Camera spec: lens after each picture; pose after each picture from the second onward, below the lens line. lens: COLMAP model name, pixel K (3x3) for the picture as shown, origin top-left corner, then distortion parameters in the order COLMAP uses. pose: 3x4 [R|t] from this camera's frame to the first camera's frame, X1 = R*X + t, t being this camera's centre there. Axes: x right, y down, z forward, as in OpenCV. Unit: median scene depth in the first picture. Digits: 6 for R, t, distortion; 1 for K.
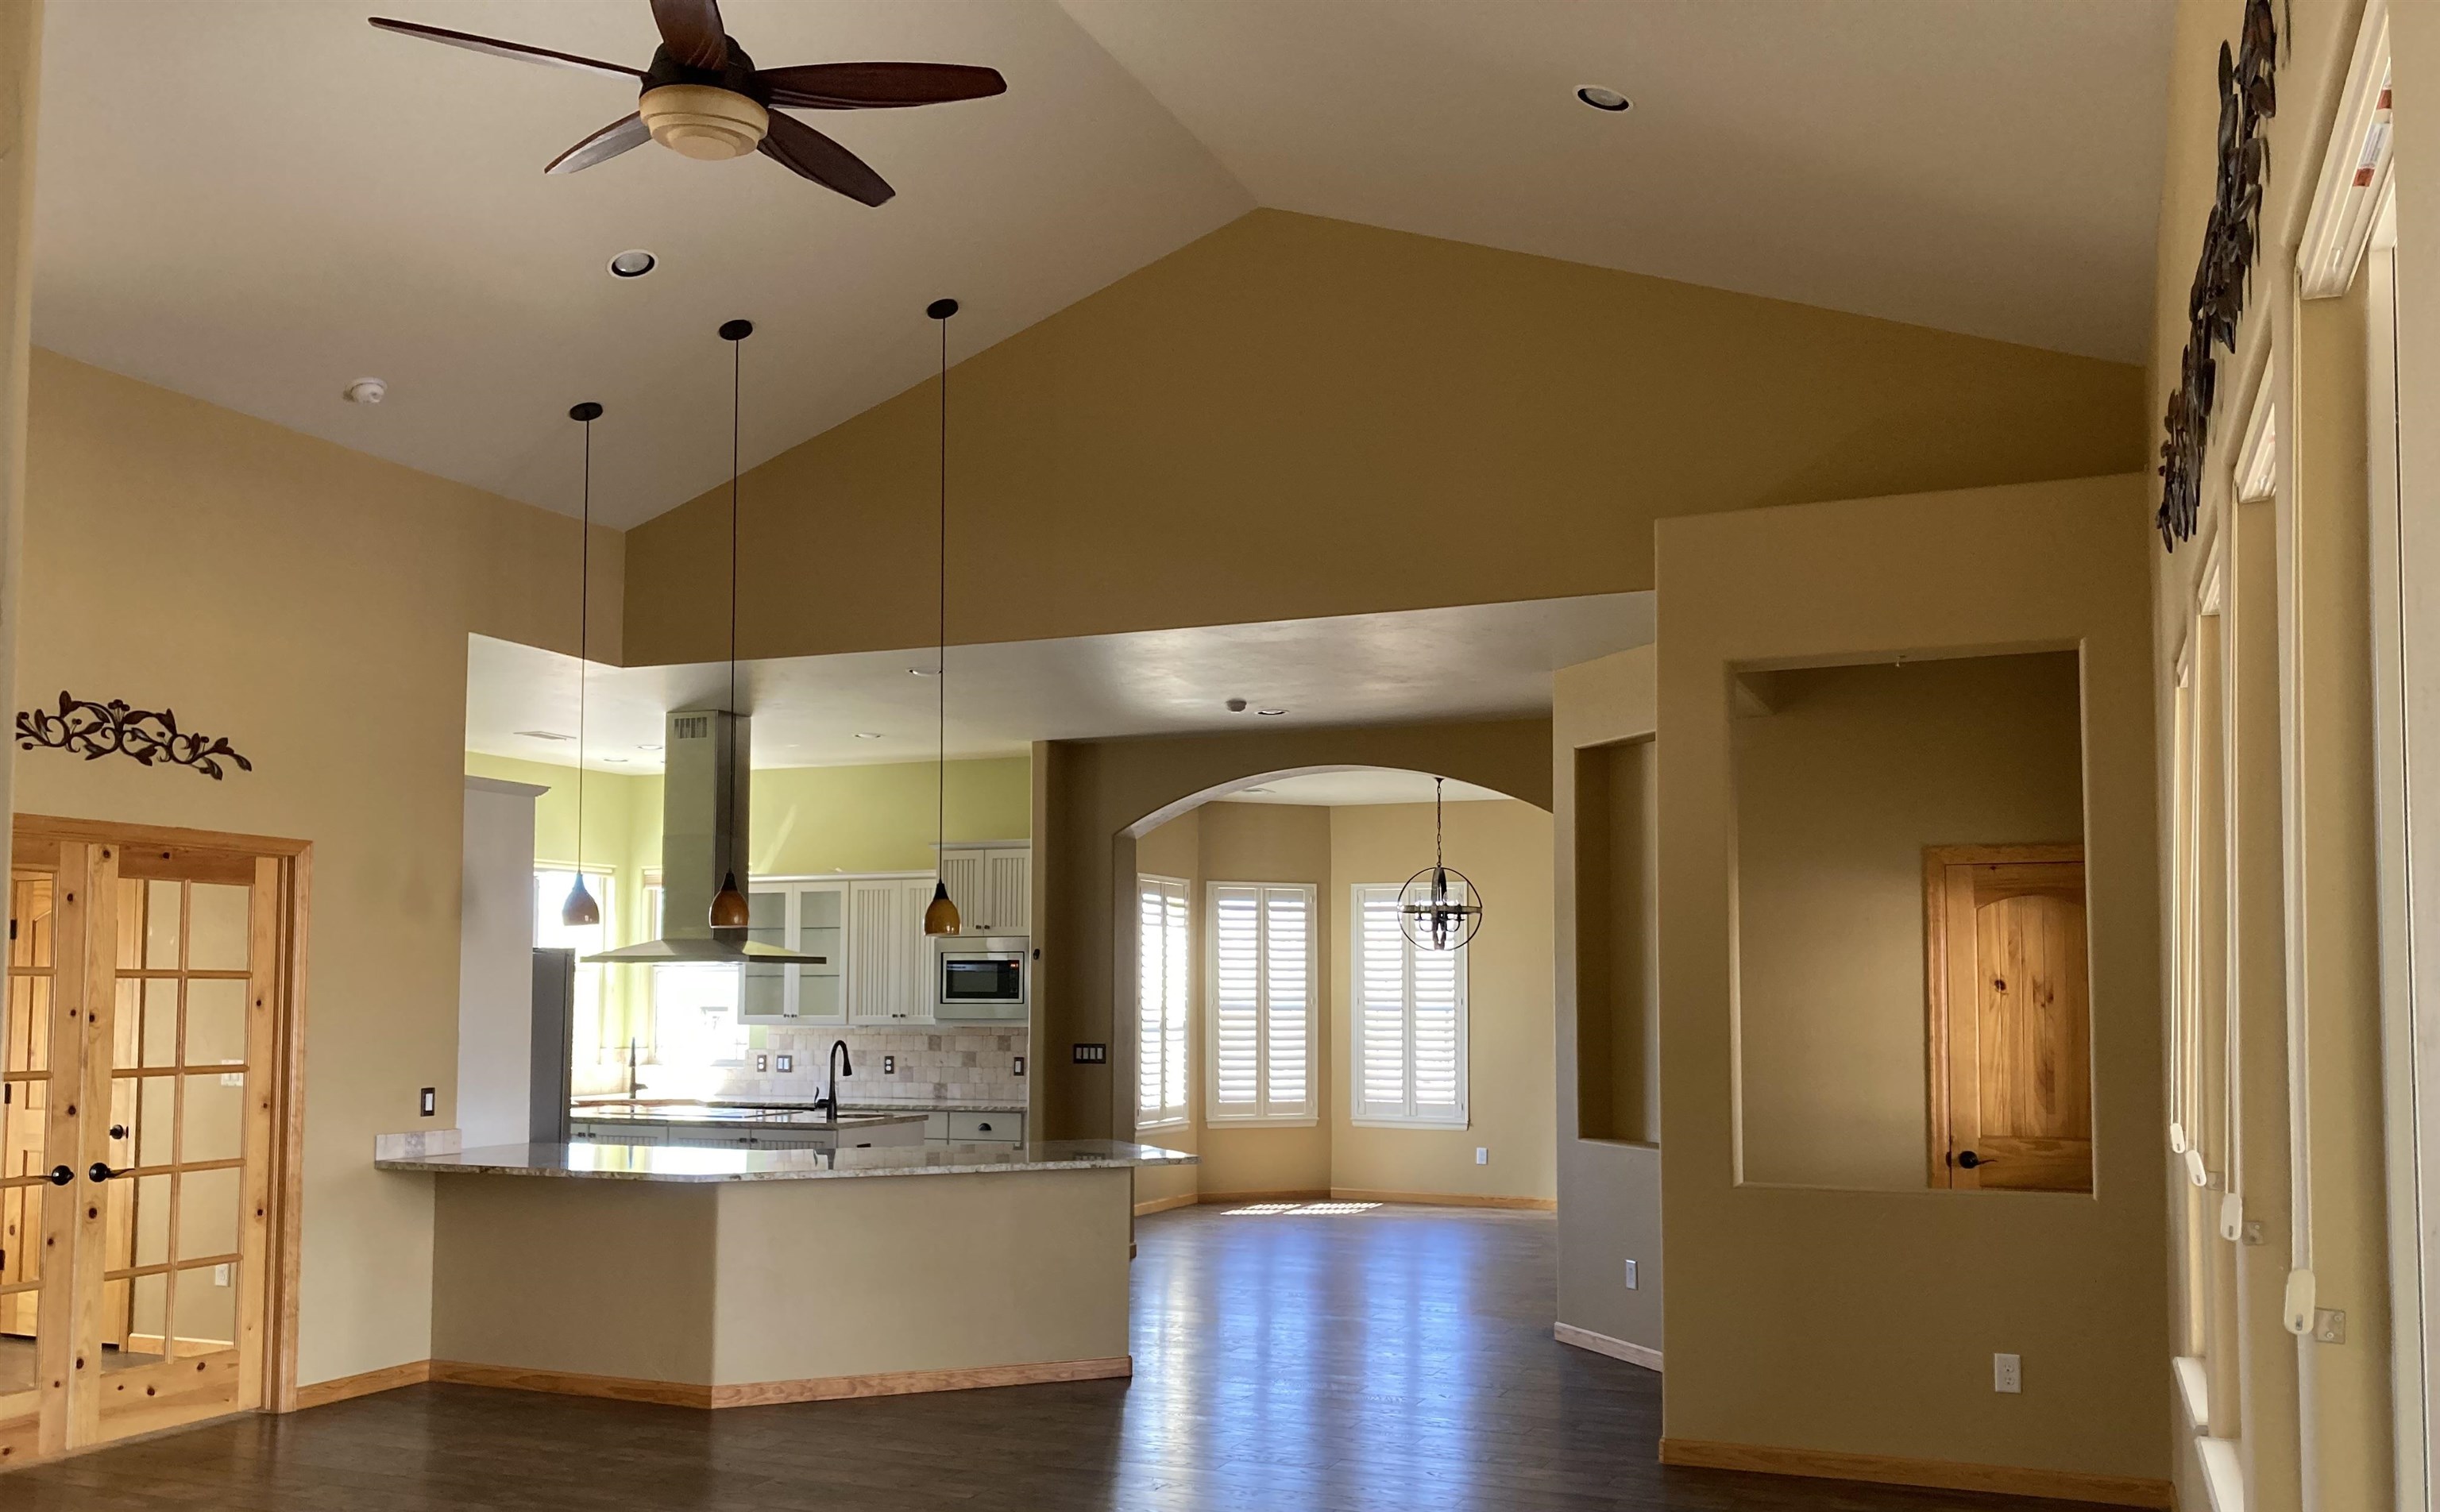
lens RADIAL K [[2053.2, 0, 1221.4], [0, 2053.2, 866.7], [0, 0, 1]] dist [0.110172, -0.240544]
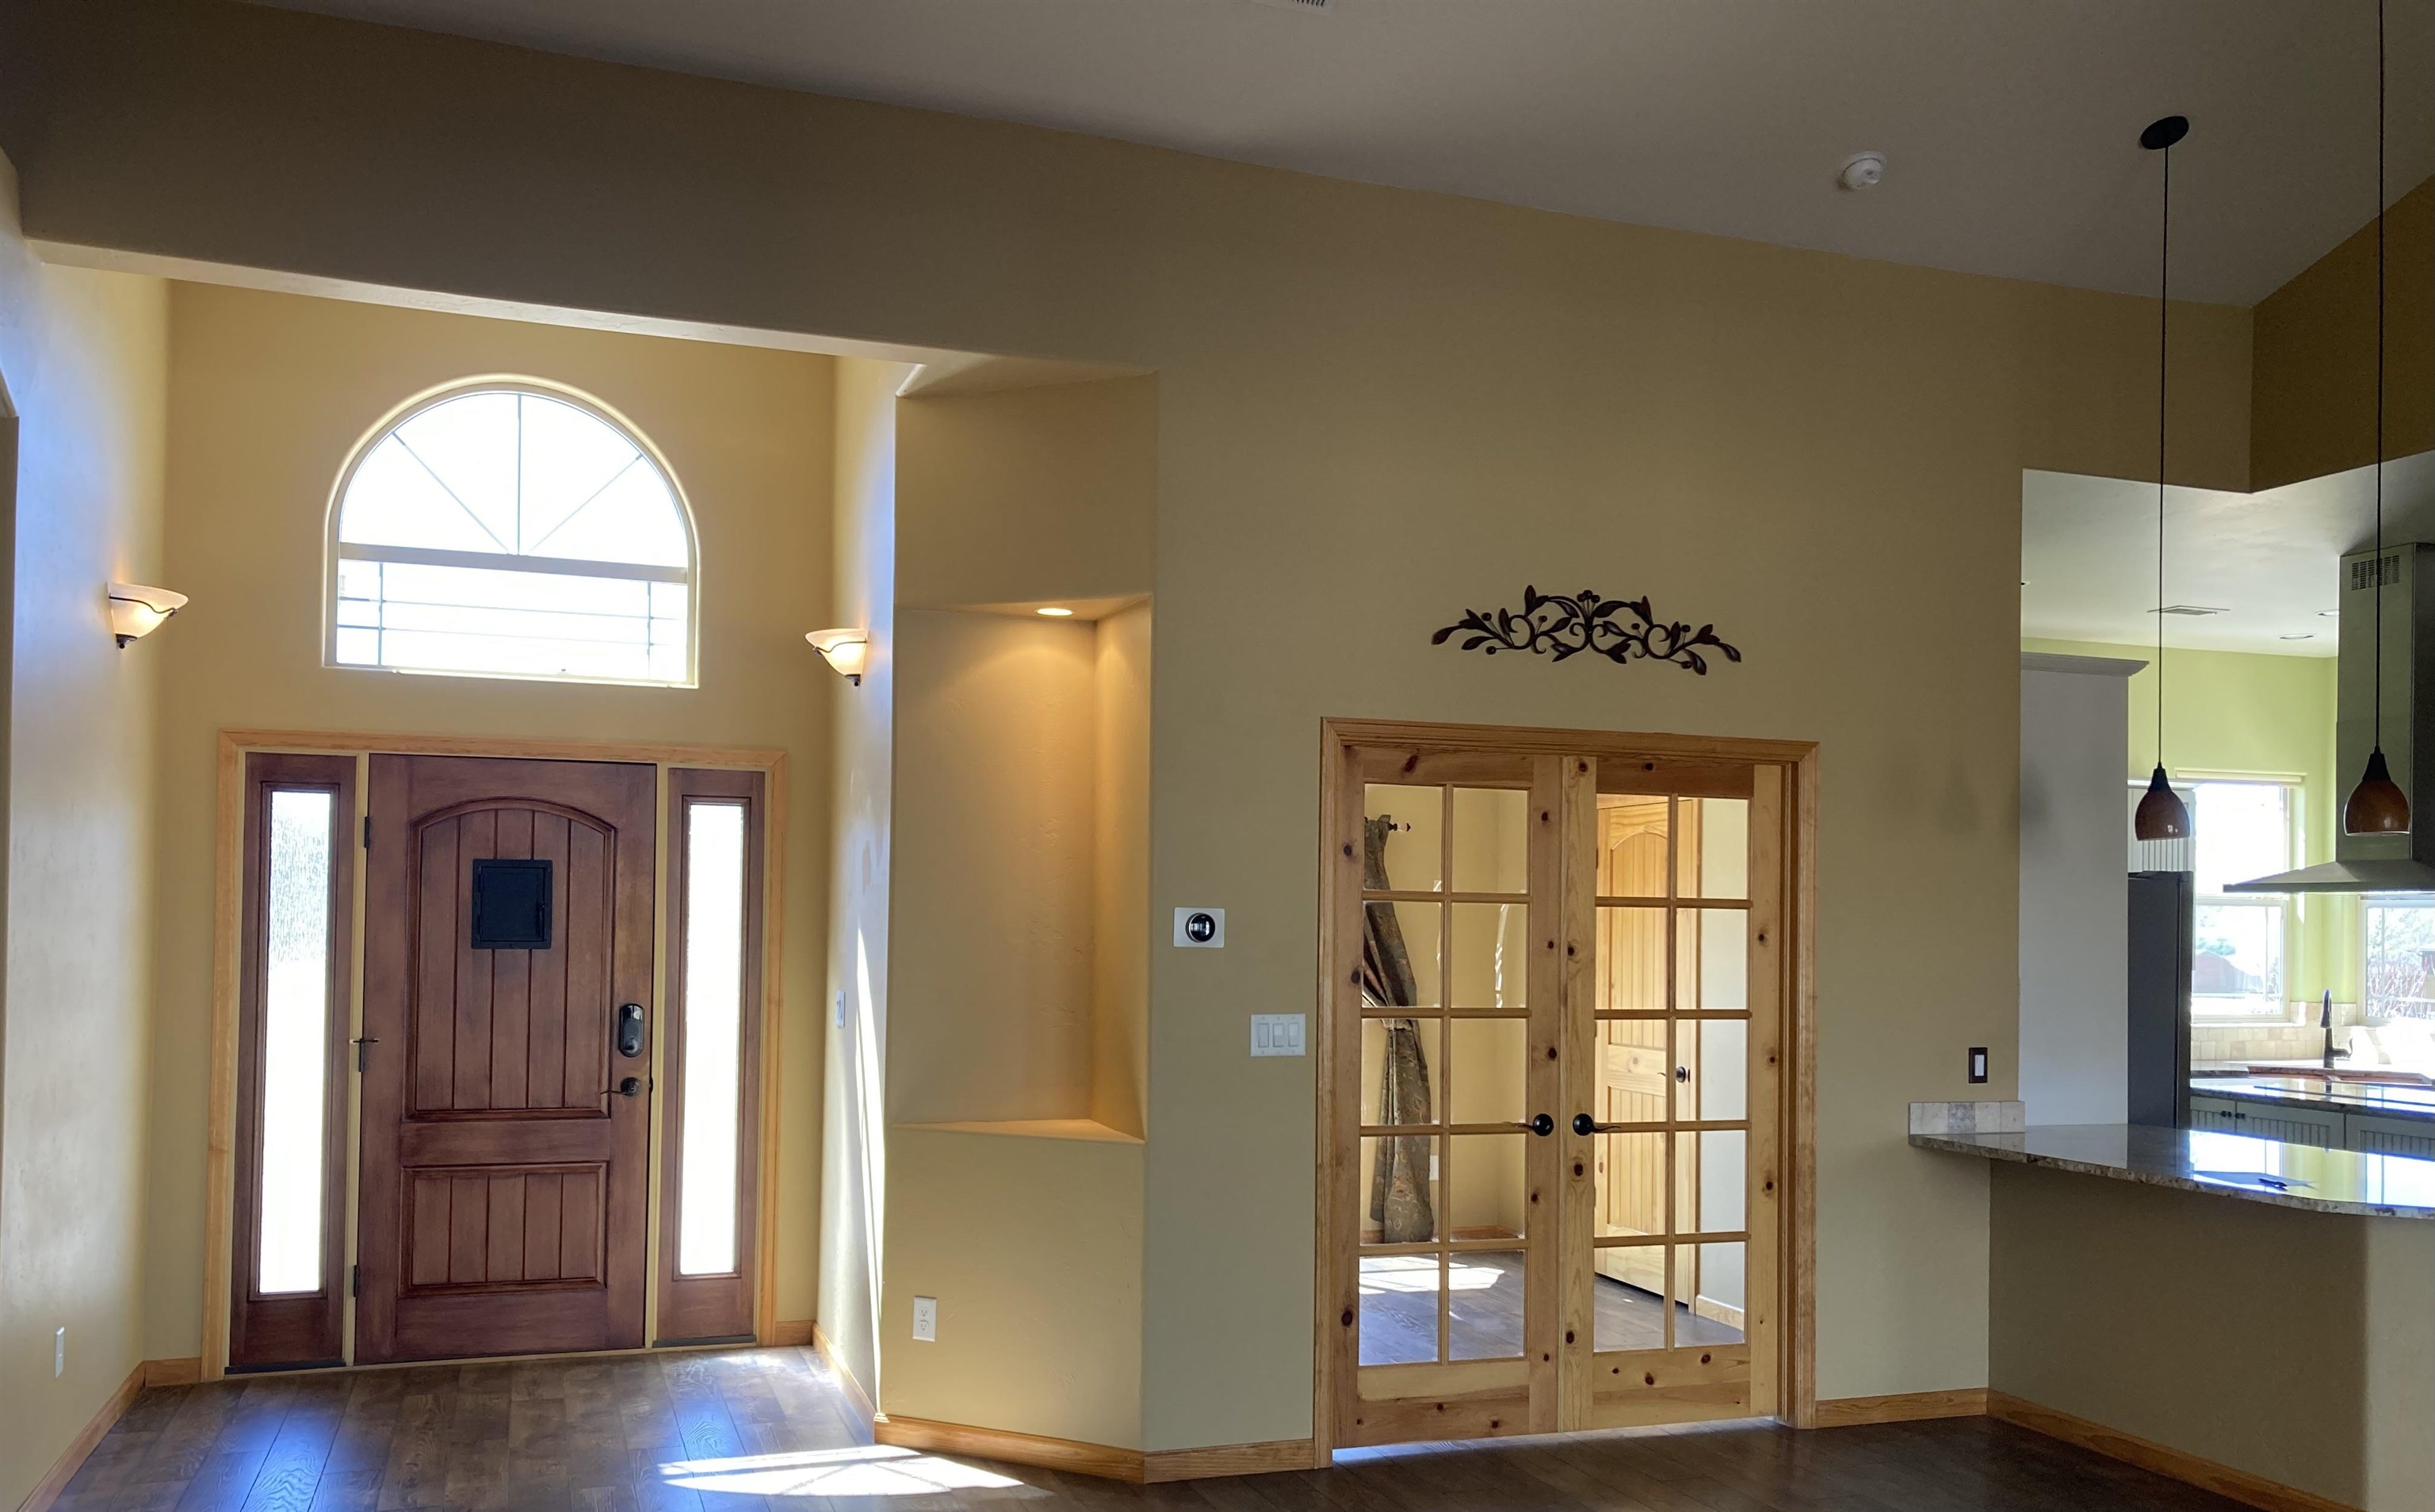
lens RADIAL K [[2049.0, 0, 1218.9], [0, 2049.0, 866.5], [0, 0, 1]] dist [0.110172, -0.240544]
pose [[0.685250, -0.009729, -0.728243, -0.003917], [0.032438, 0.999326, 0.017172, 0.015852], [0.727585, -0.035390, 0.685104, 0.275695]]
